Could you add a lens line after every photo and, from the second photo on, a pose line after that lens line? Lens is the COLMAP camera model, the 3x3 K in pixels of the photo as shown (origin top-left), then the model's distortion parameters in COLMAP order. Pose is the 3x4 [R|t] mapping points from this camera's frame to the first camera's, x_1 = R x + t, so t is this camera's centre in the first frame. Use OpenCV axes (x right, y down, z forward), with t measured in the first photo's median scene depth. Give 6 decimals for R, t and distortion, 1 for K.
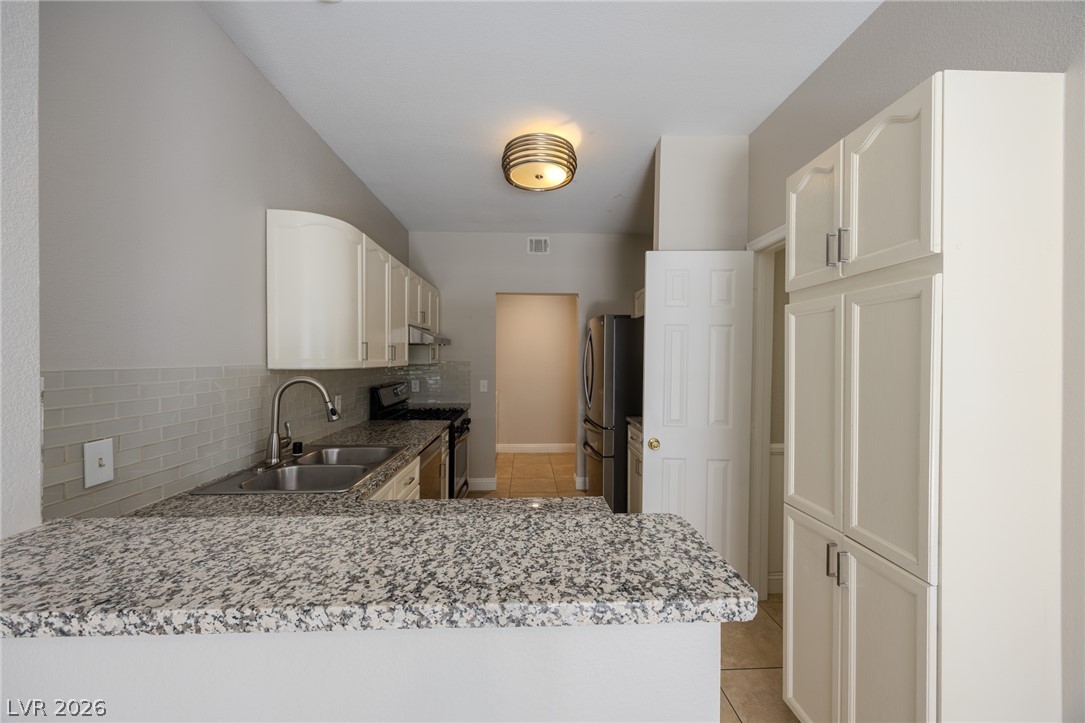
lens RADIAL K [[417.5, 0, 541.4], [0, 417.5, 364.0], [0, 0, 1]] dist [-0.006368, 0.000244]
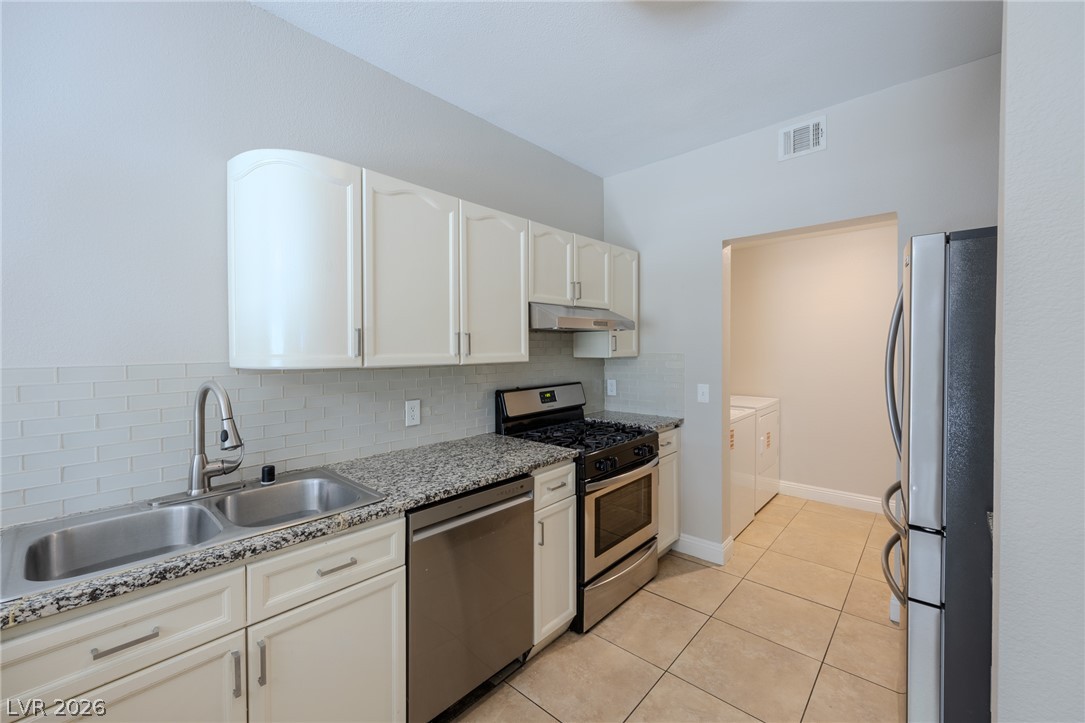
lens RADIAL K [[442.2, 0, 546.9], [0, 442.2, 355.3], [0, 0, 1]] dist [0.002010, 0.000198]
pose [[0.729218, 0.004633, -0.684266, 0.251788], [-0.002732, 0.999989, 0.003859, -0.011410], [0.684276, -0.000945, 0.729222, 0.621937]]
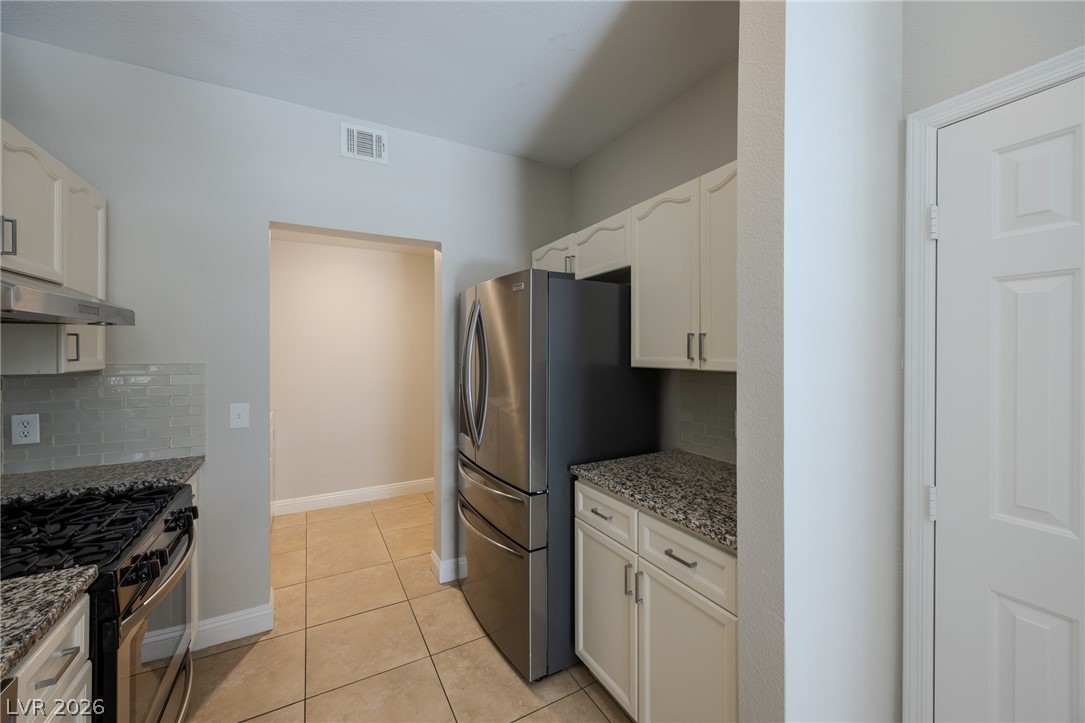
lens RADIAL K [[417.5, 0, 552.6], [0, 417.5, 351.6], [0, 0, 1]] dist [-0.006368, 0.000244]
pose [[0.880931, -0.006729, 0.473197, -0.085494], [0.014950, 0.999796, -0.013614, -0.014062], [-0.473009, 0.019068, 0.880851, 0.732946]]
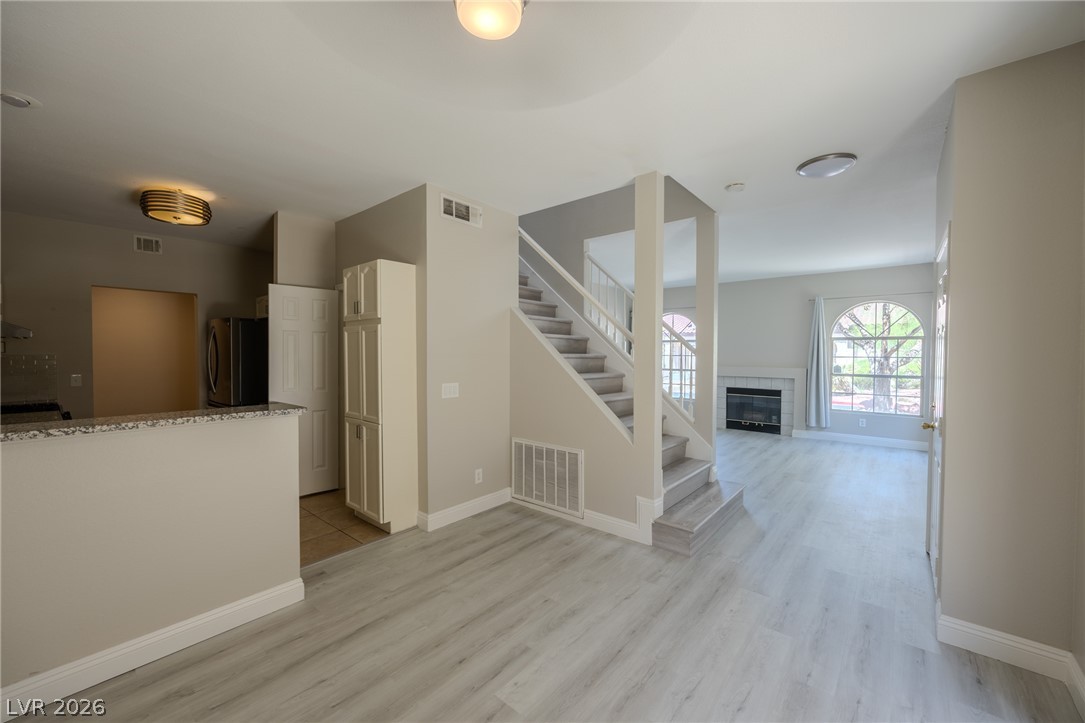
lens RADIAL K [[442.2, 0, 545.6], [0, 442.2, 364.0], [0, 0, 1]] dist [0.002010, 0.000198]
pose [[0.684929, -0.023121, 0.728243, -0.245192], [0.012079, 0.999719, 0.020379, 0.011077], [-0.728510, -0.005162, 0.685016, -0.868171]]
